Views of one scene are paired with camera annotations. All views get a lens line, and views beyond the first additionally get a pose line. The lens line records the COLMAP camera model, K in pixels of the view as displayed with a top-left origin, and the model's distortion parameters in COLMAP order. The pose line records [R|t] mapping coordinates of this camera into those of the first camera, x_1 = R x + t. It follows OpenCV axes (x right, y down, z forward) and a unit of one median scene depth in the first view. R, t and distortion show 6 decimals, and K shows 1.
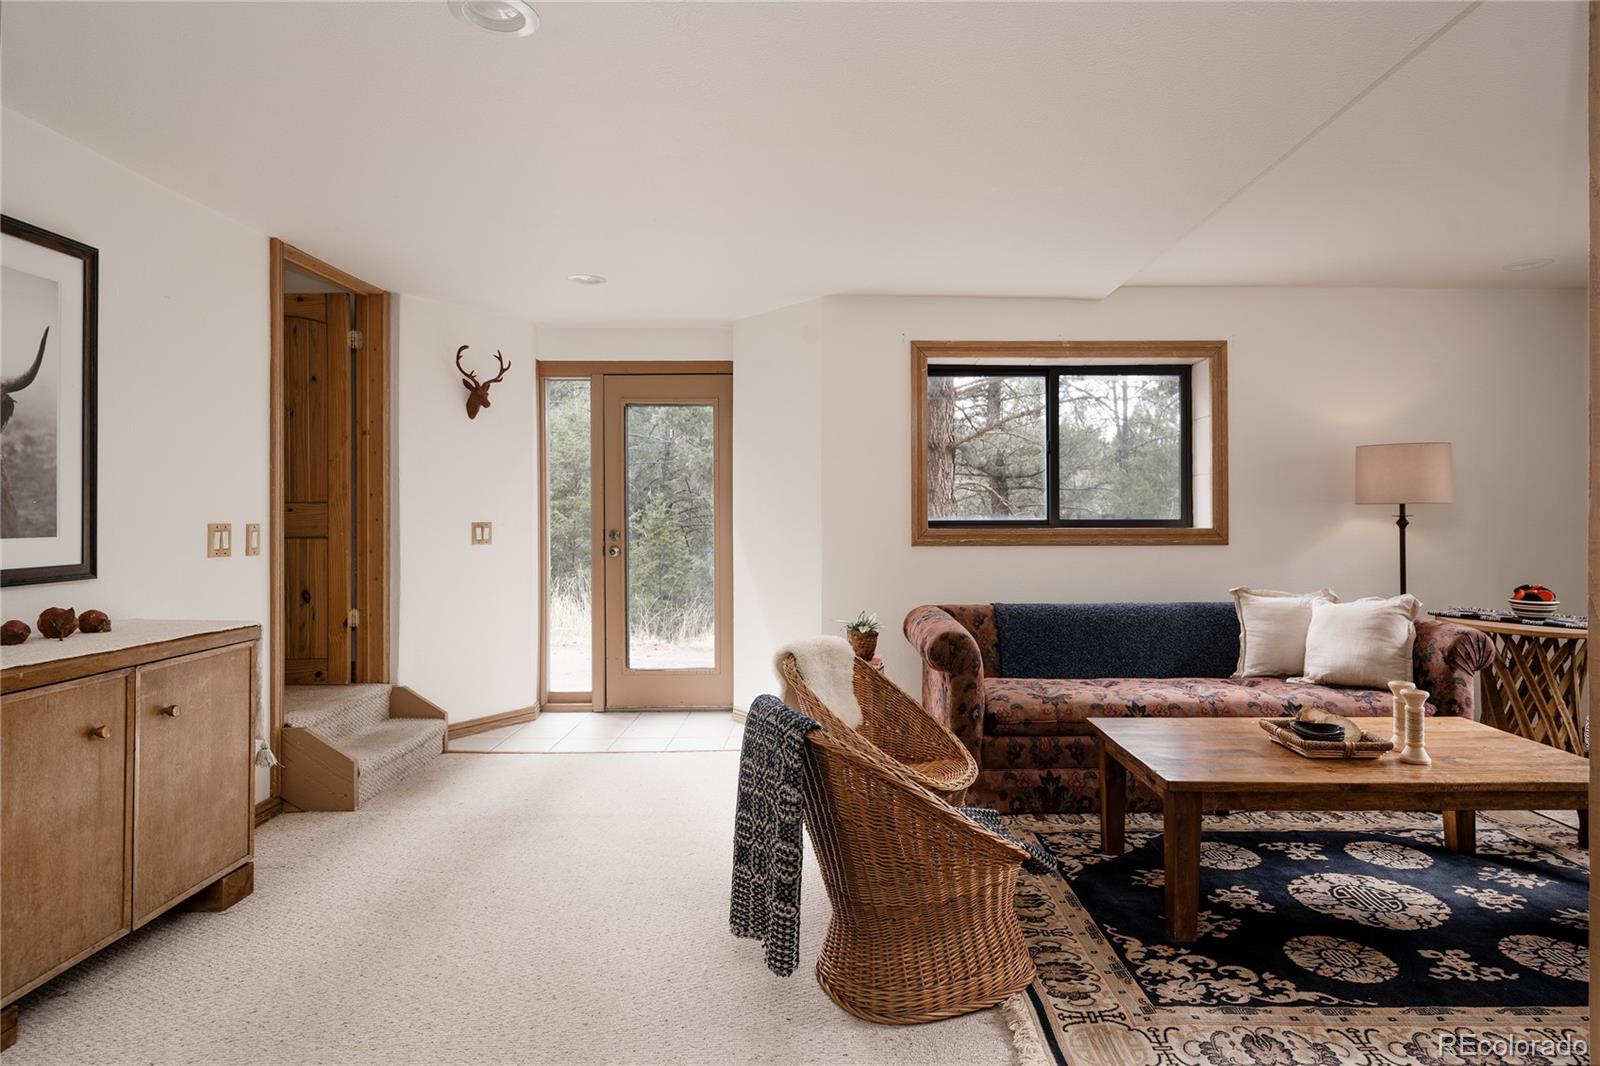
lens RADIAL K [[876.4, 0, 762.3], [0, 876.4, 525.7], [0, 0, 1]] dist [0.001398, 0.002068]
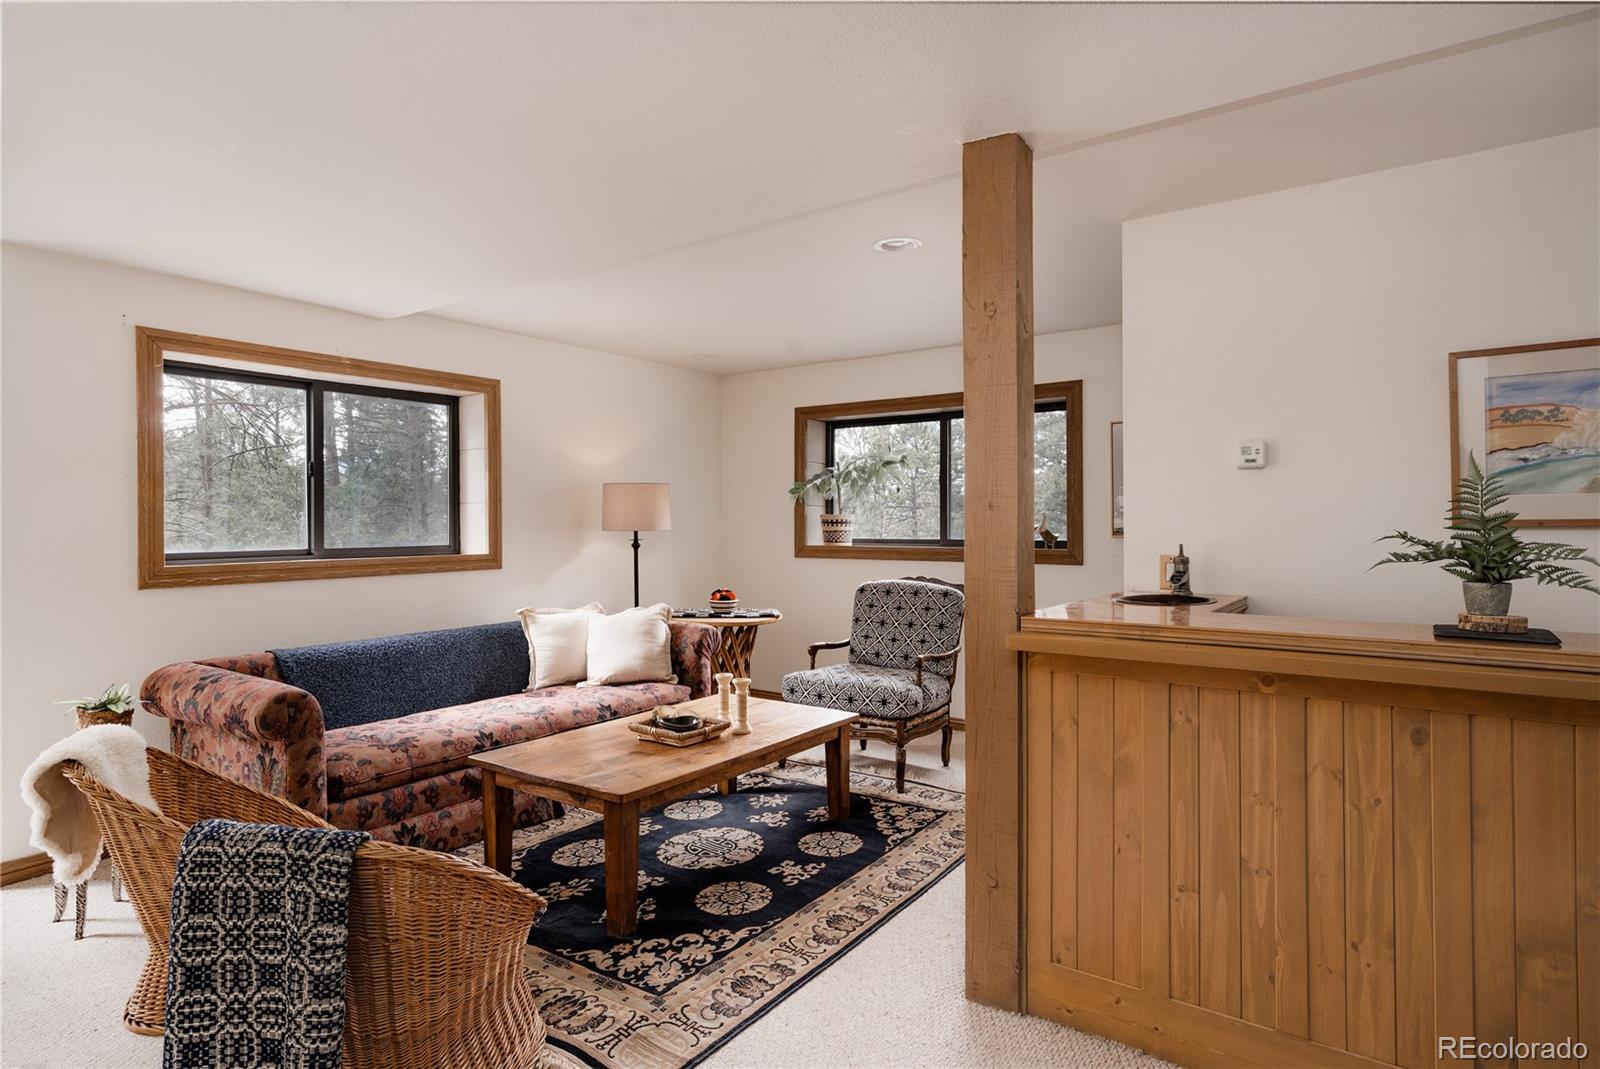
lens RADIAL K [[876.4, 0, 800.4], [0, 876.4, 532.0], [0, 0, 1]] dist [0.001398, 0.002068]
pose [[0.567604, -0.014454, 0.823175, -0.246851], [0.022256, 0.999750, 0.002208, -0.029755], [-0.823001, 0.017067, 0.567783, 0.139729]]
